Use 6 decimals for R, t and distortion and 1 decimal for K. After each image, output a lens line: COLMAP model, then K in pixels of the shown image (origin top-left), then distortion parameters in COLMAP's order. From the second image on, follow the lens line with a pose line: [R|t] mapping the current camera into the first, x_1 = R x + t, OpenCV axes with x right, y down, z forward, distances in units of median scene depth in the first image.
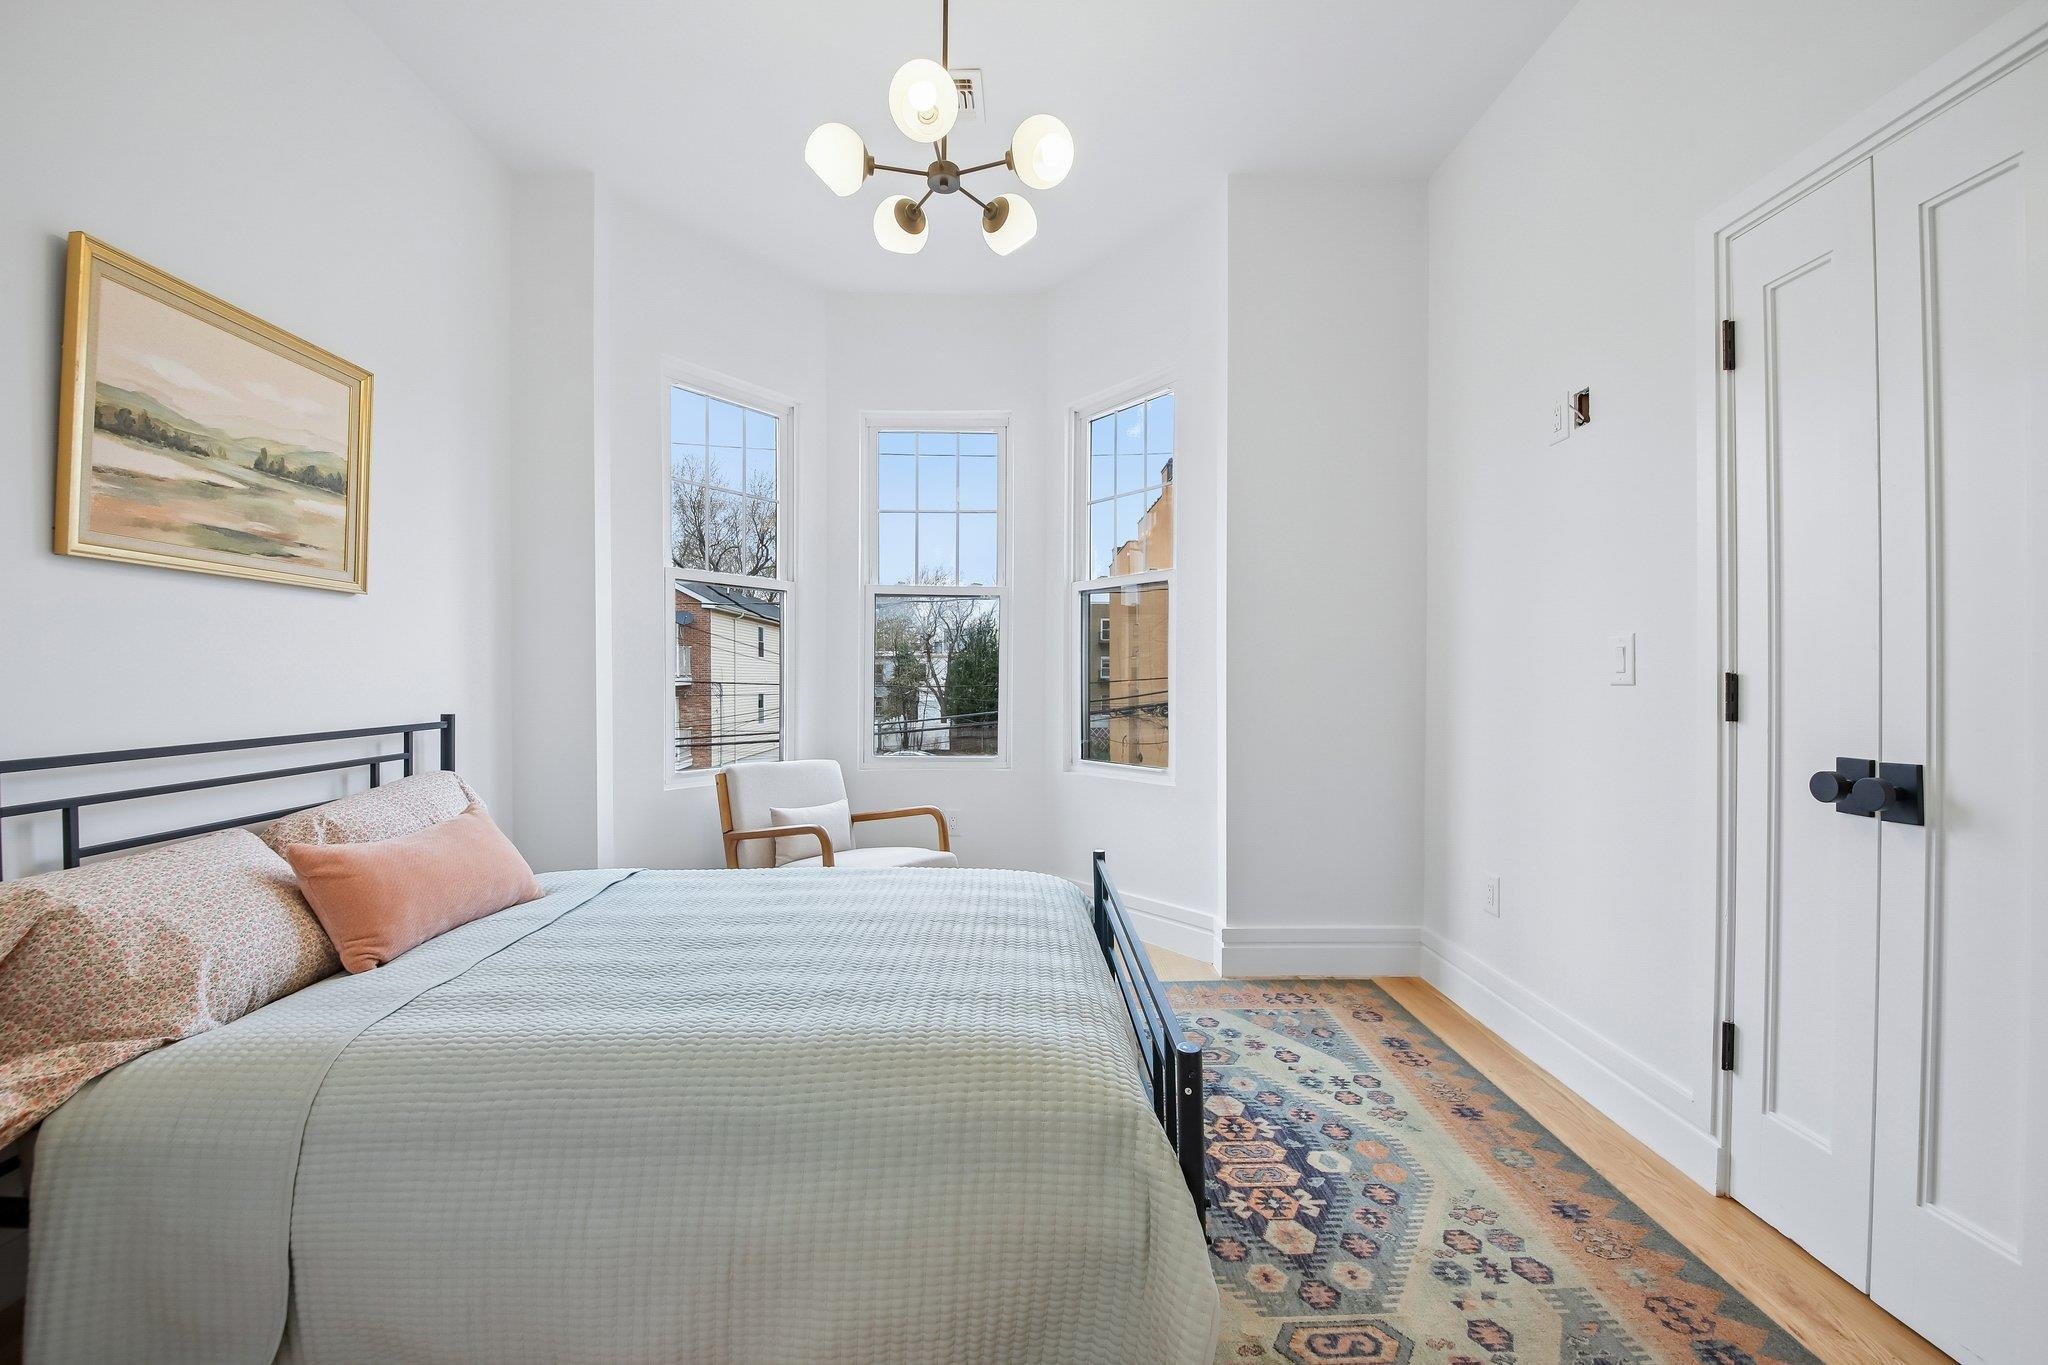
lens RADIAL K [[825.8, 0, 1031.7], [0, 825.8, 686.8], [0, 0, 1]] dist [0.033644, -0.026057]
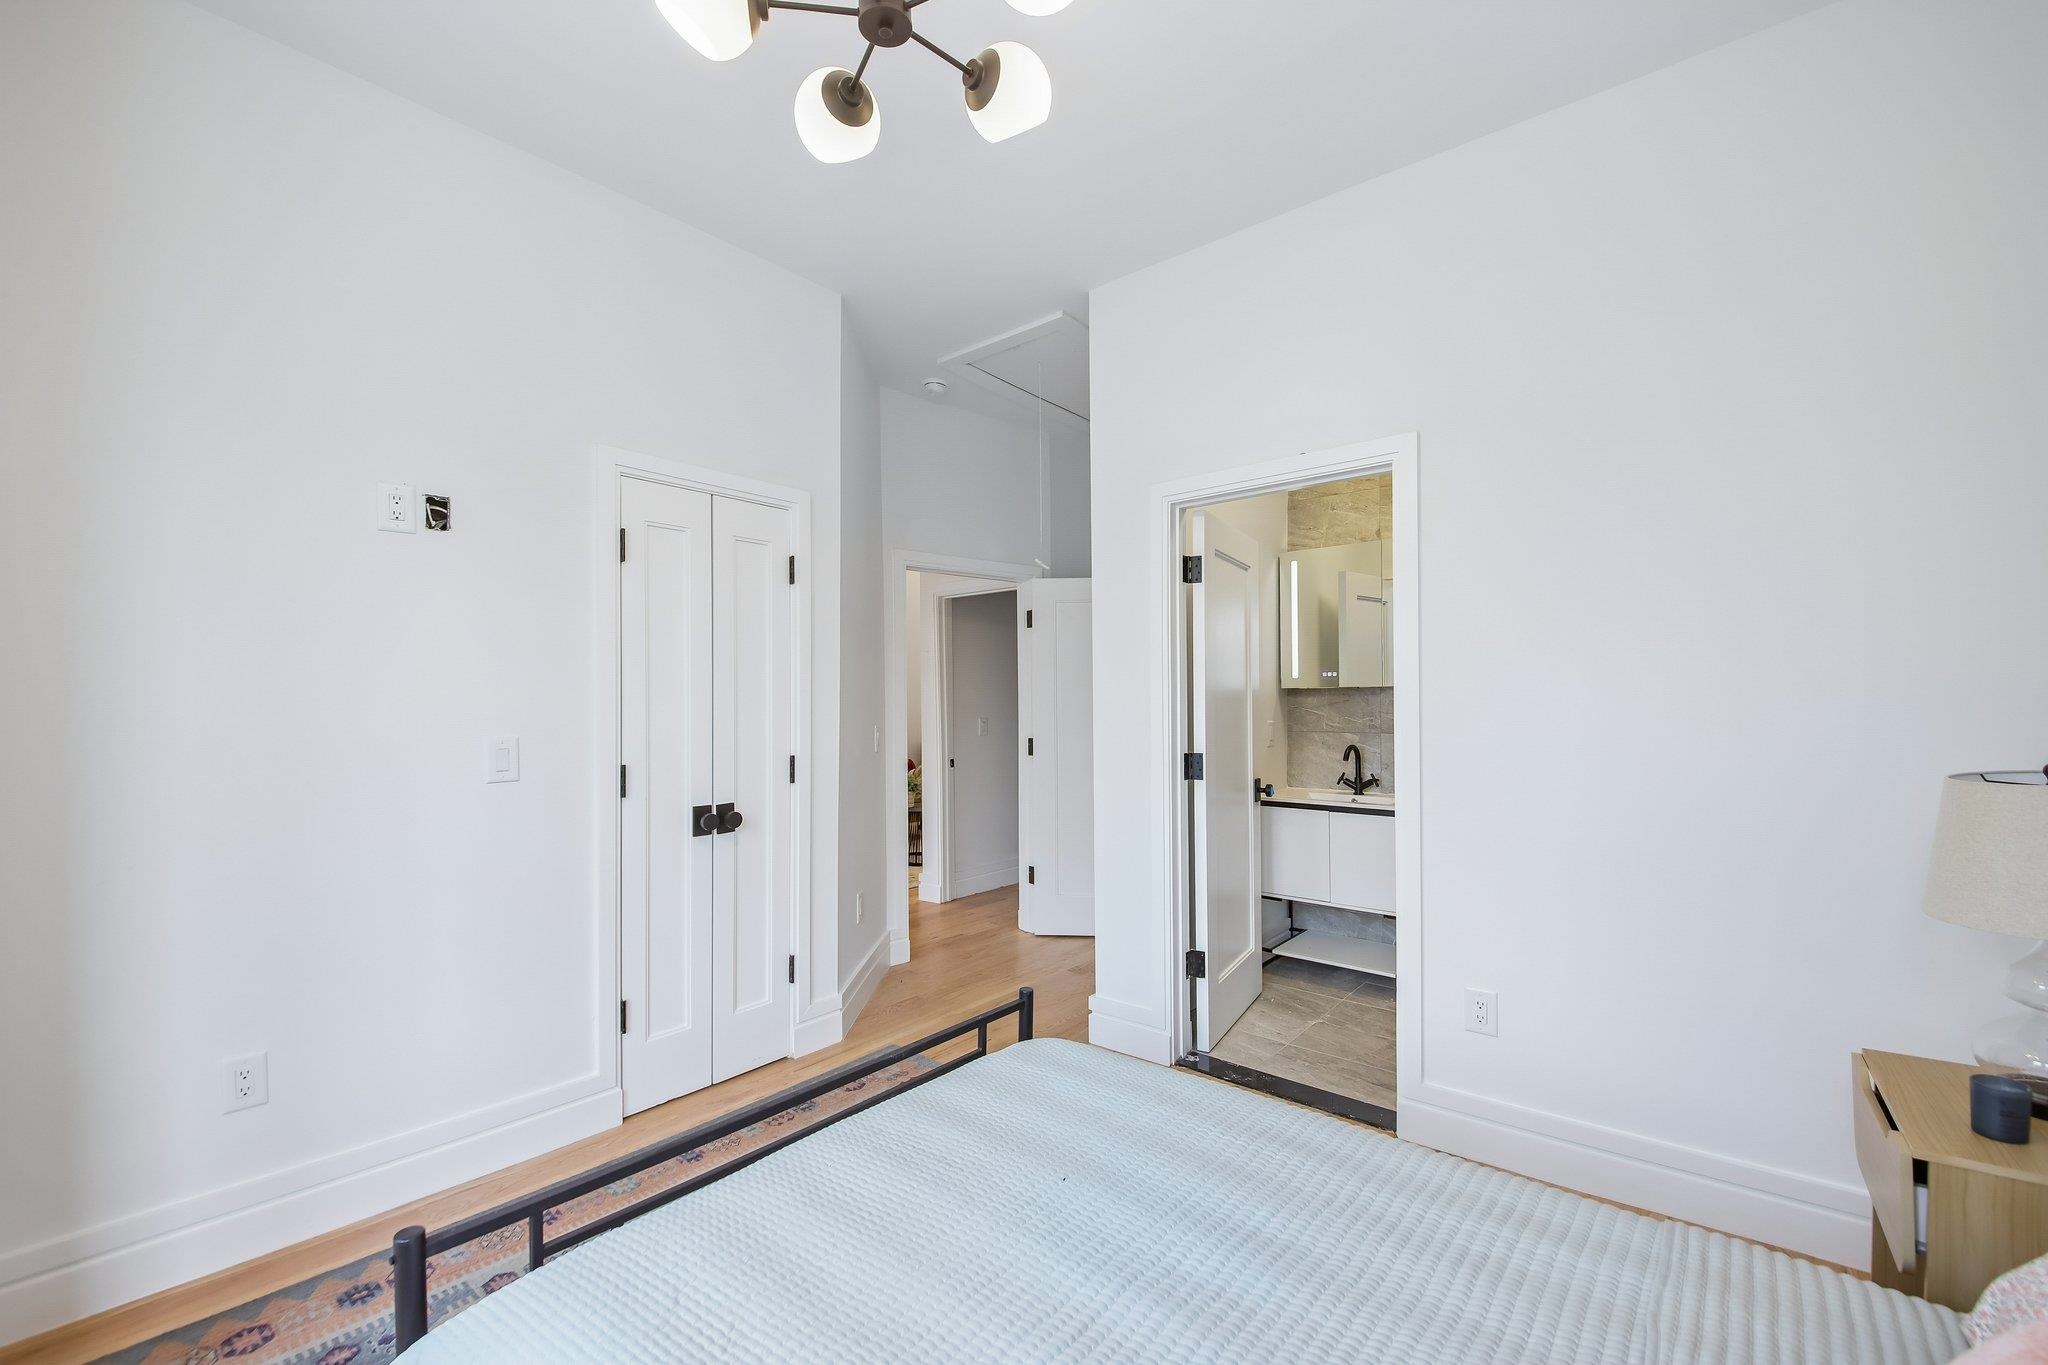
lens RADIAL K [[825.8, 0, 1031.7], [0, 825.8, 686.8], [0, 0, 1]] dist [0.033644, -0.026057]
pose [[-0.752932, 0.019336, 0.657814, -0.594856], [0.013441, 0.999812, -0.014005, -0.106622], [-0.657961, -0.001703, -0.753050, 1.390480]]
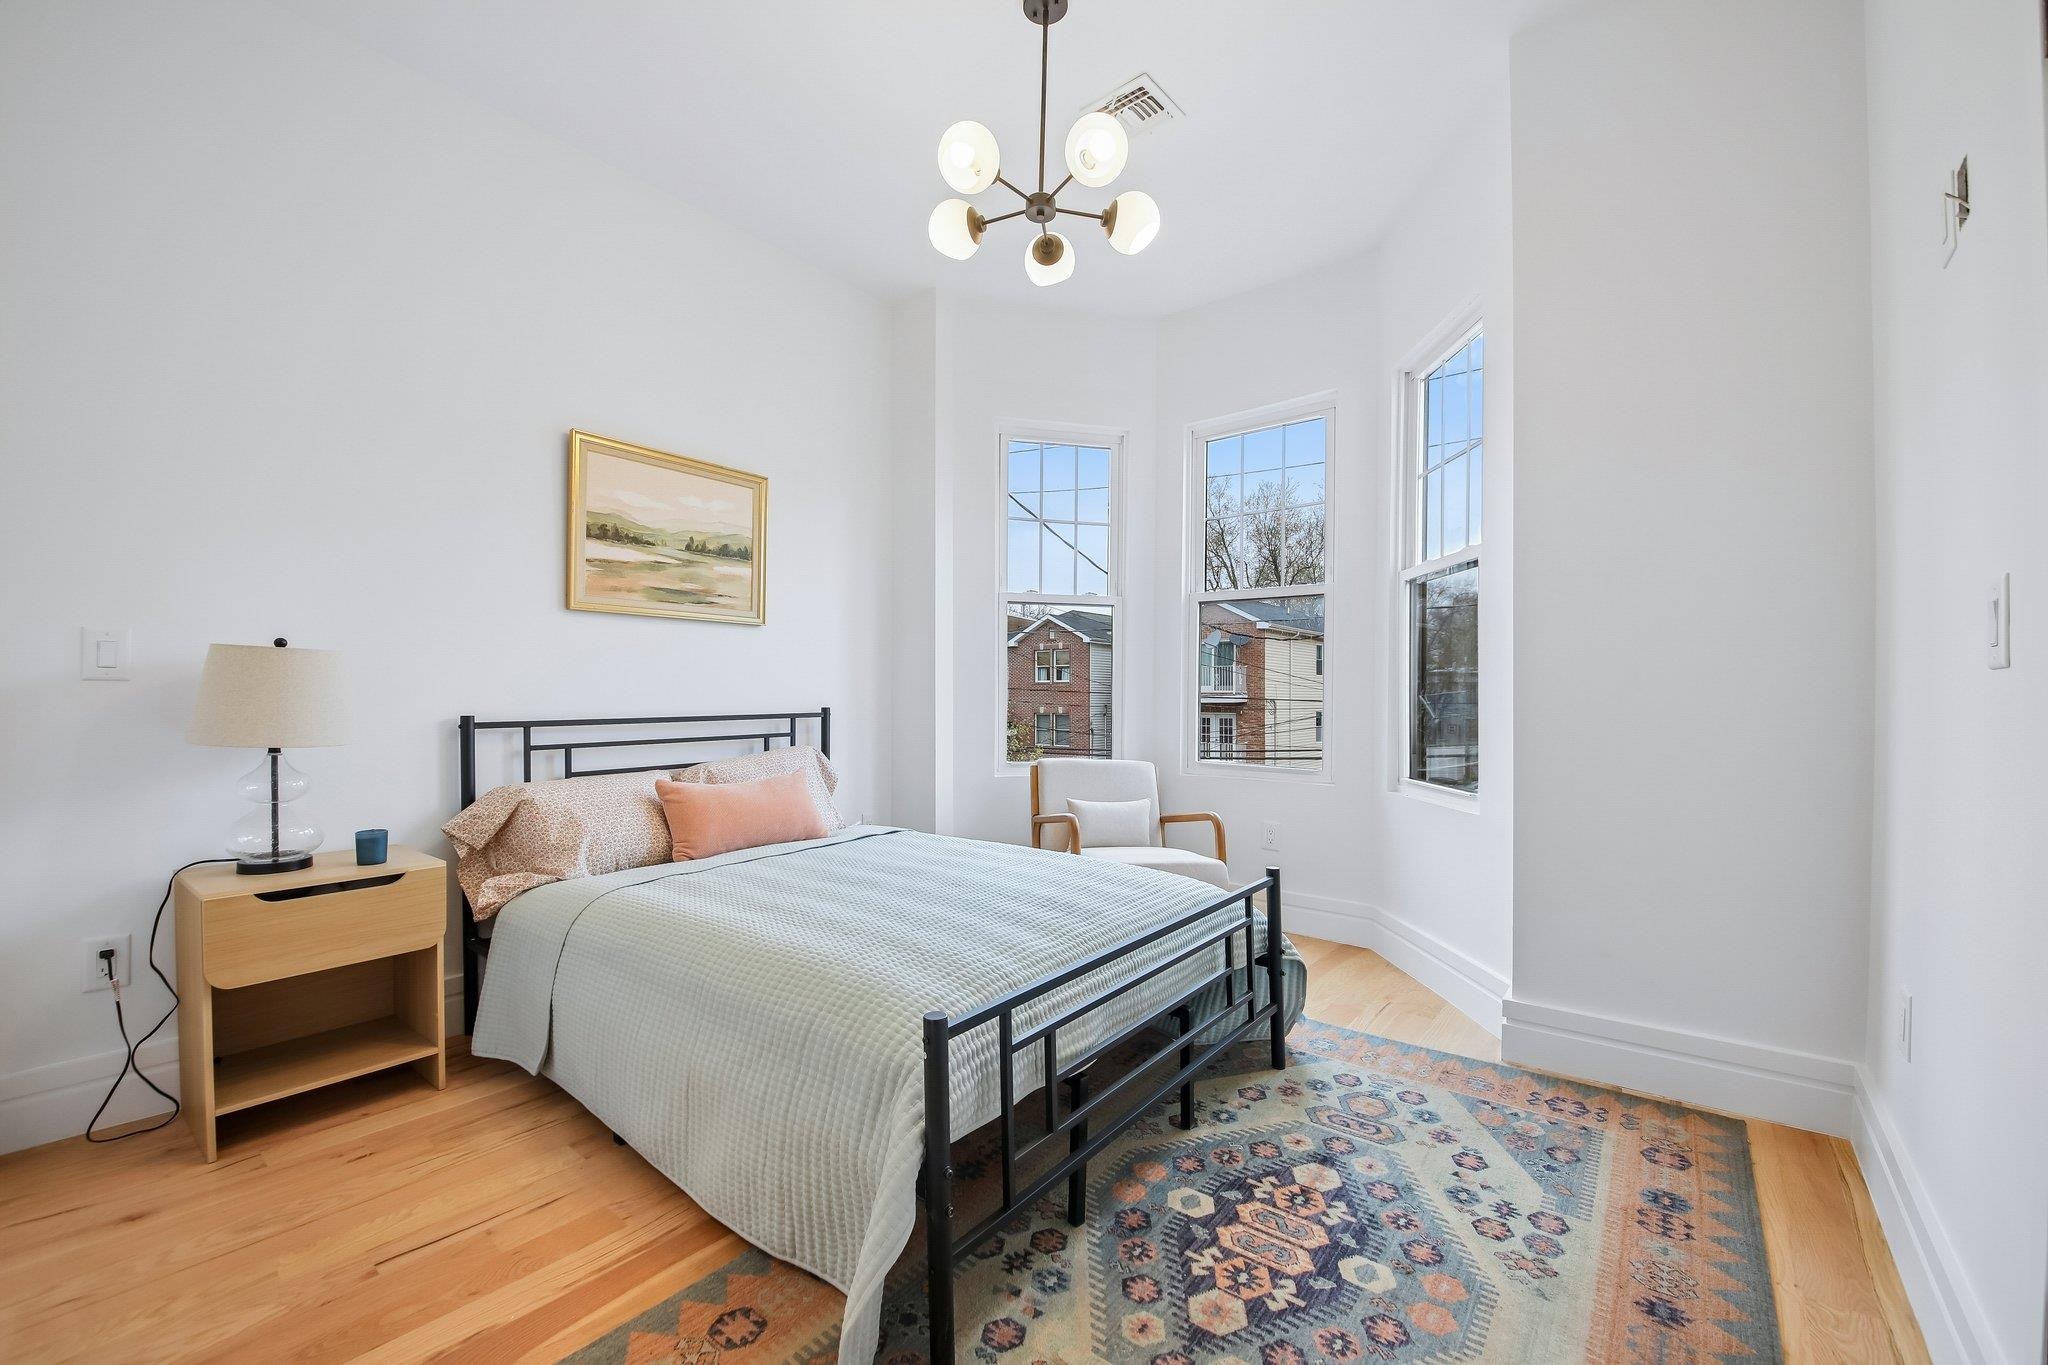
lens RADIAL K [[825.8, 0, 1031.7], [0, 825.8, 686.8], [0, 0, 1]] dist [0.033644, -0.026057]
pose [[0.776325, -0.006180, -0.630302, 0.559489], [-0.008384, 0.999762, -0.020128, 0.028760], [0.630277, 0.020910, 0.776089, 0.159046]]
